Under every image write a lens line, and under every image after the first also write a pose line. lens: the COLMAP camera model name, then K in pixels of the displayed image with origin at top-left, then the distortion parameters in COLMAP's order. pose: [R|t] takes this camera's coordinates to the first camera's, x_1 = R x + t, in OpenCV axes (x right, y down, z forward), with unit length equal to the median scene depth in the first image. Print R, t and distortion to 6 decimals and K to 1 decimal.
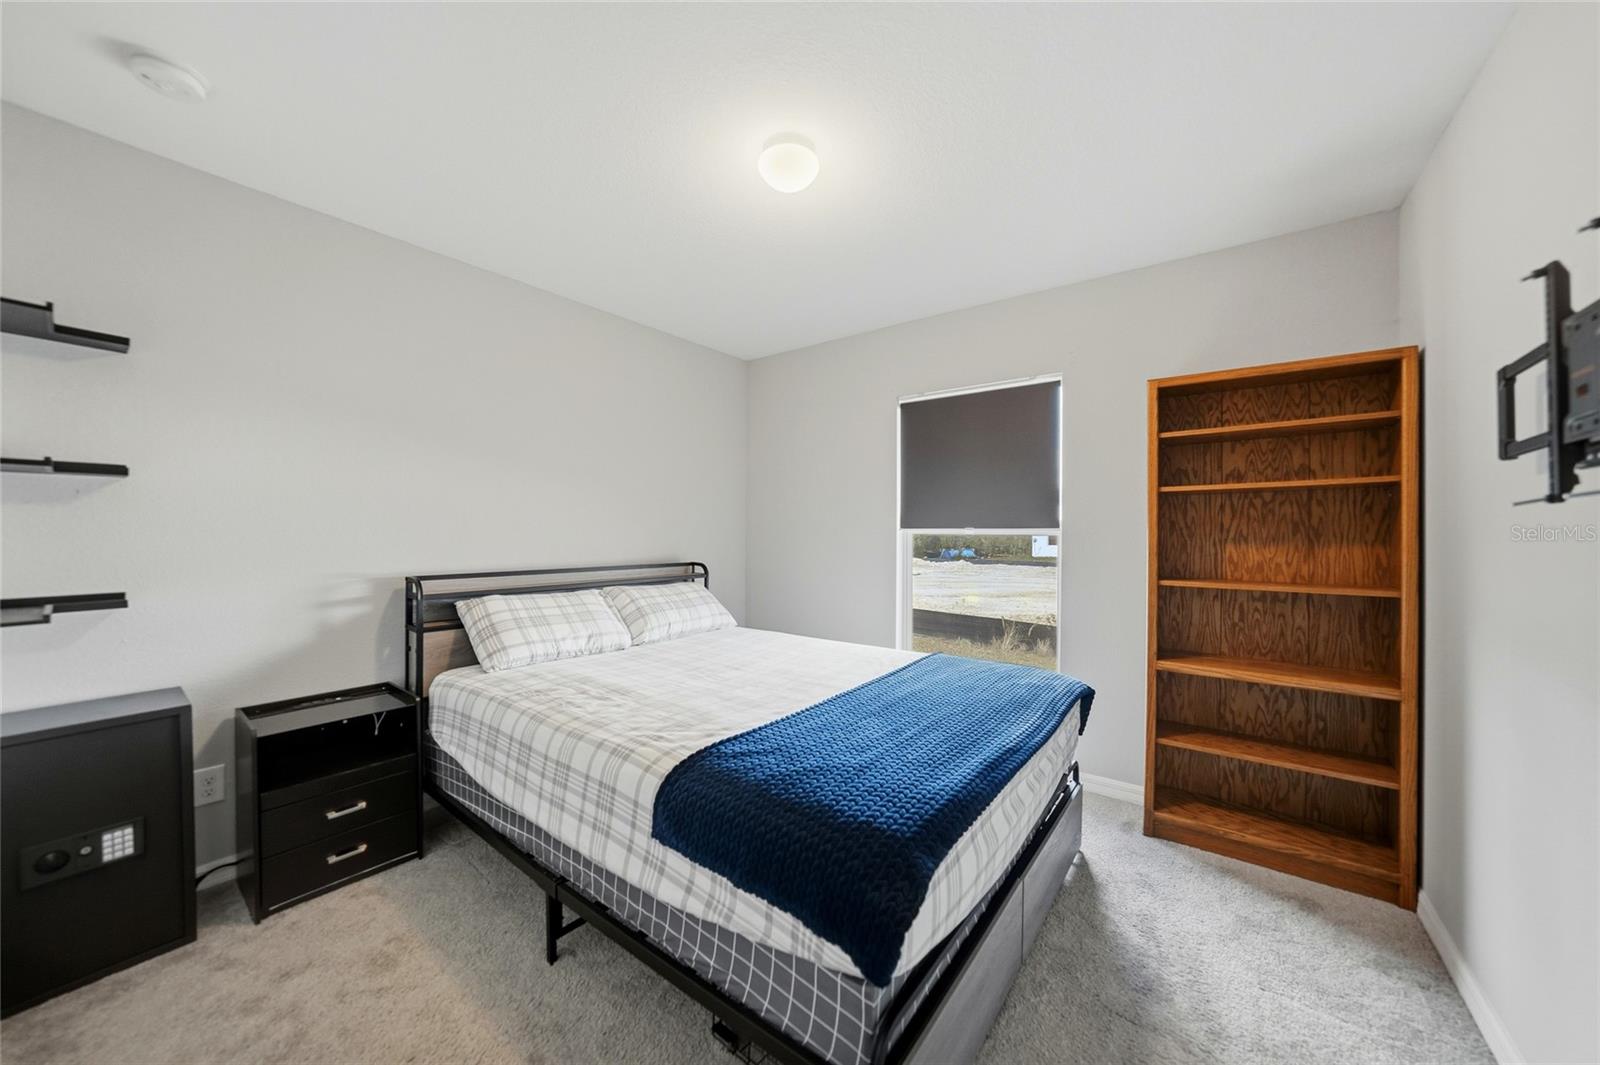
lens RADIAL K [[559.3, 0, 796.2], [0, 559.3, 532.9], [0, 0, 1]] dist [-0.003316, 0.000036]
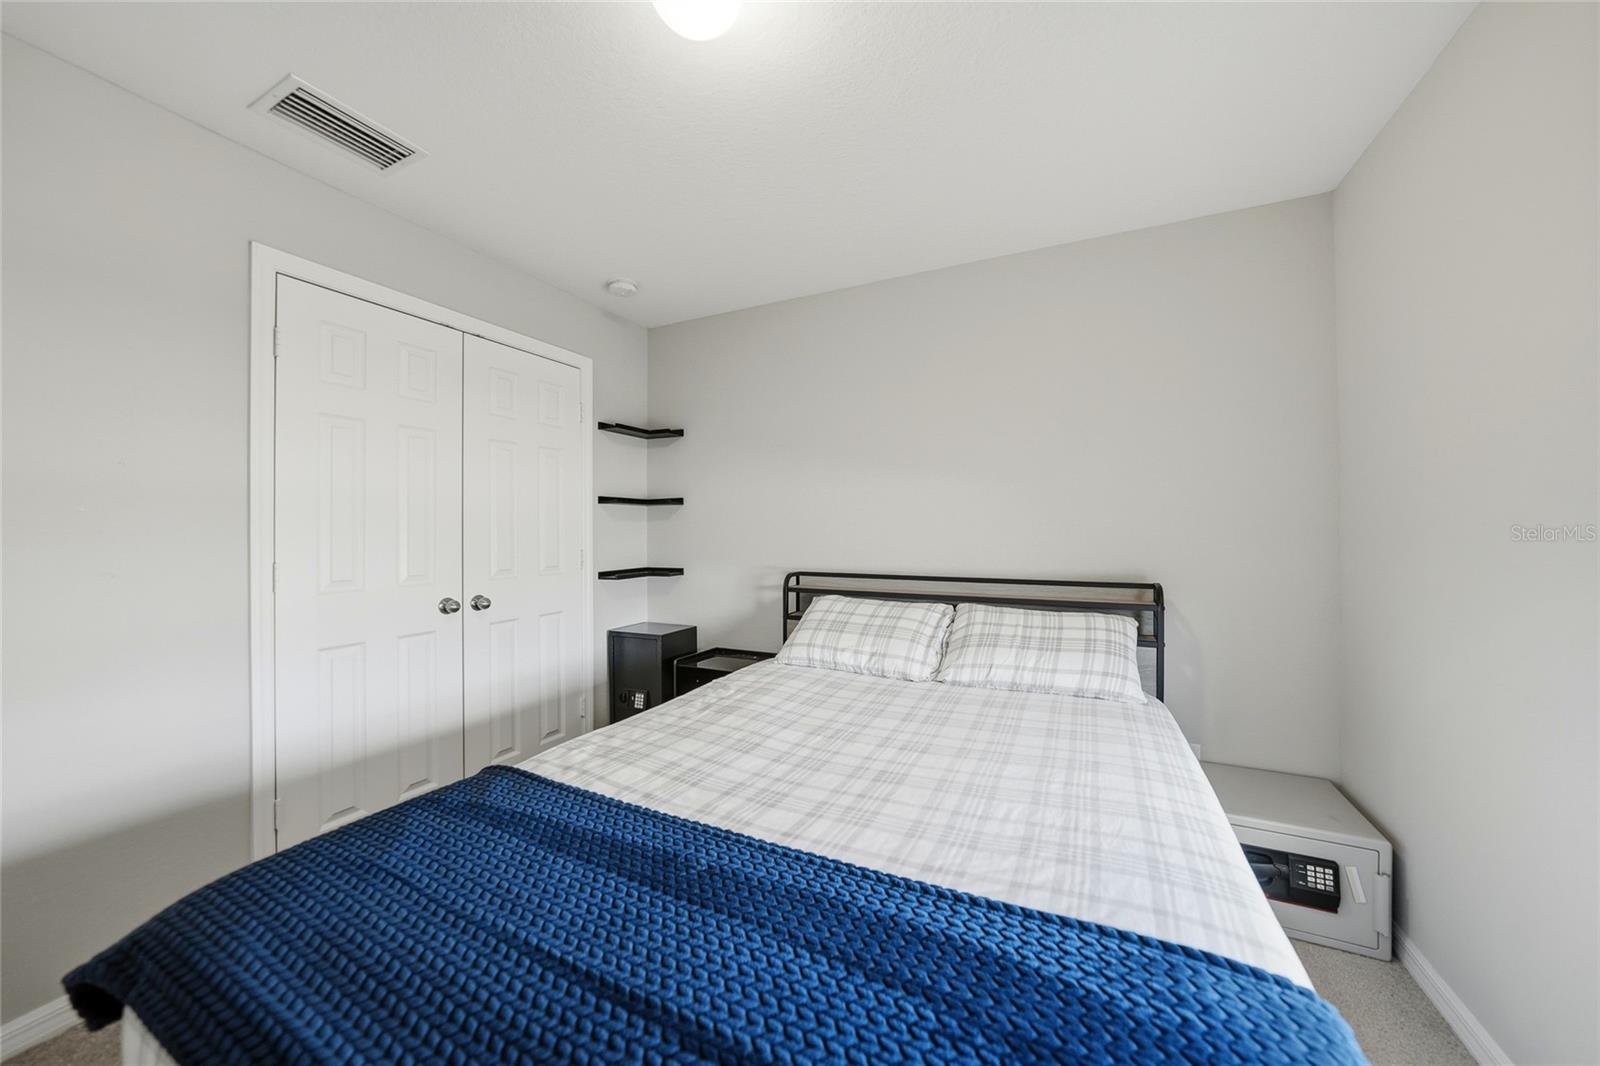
lens RADIAL K [[559.3, 0, 793.3], [0, 559.3, 534.0], [0, 0, 1]] dist [-0.003316, 0.000036]
pose [[0.190211, -0.009886, -0.981693, 0.597546], [0.001490, 0.999951, -0.009781, 0.009199], [0.981742, 0.000398, 0.190217, 0.933234]]
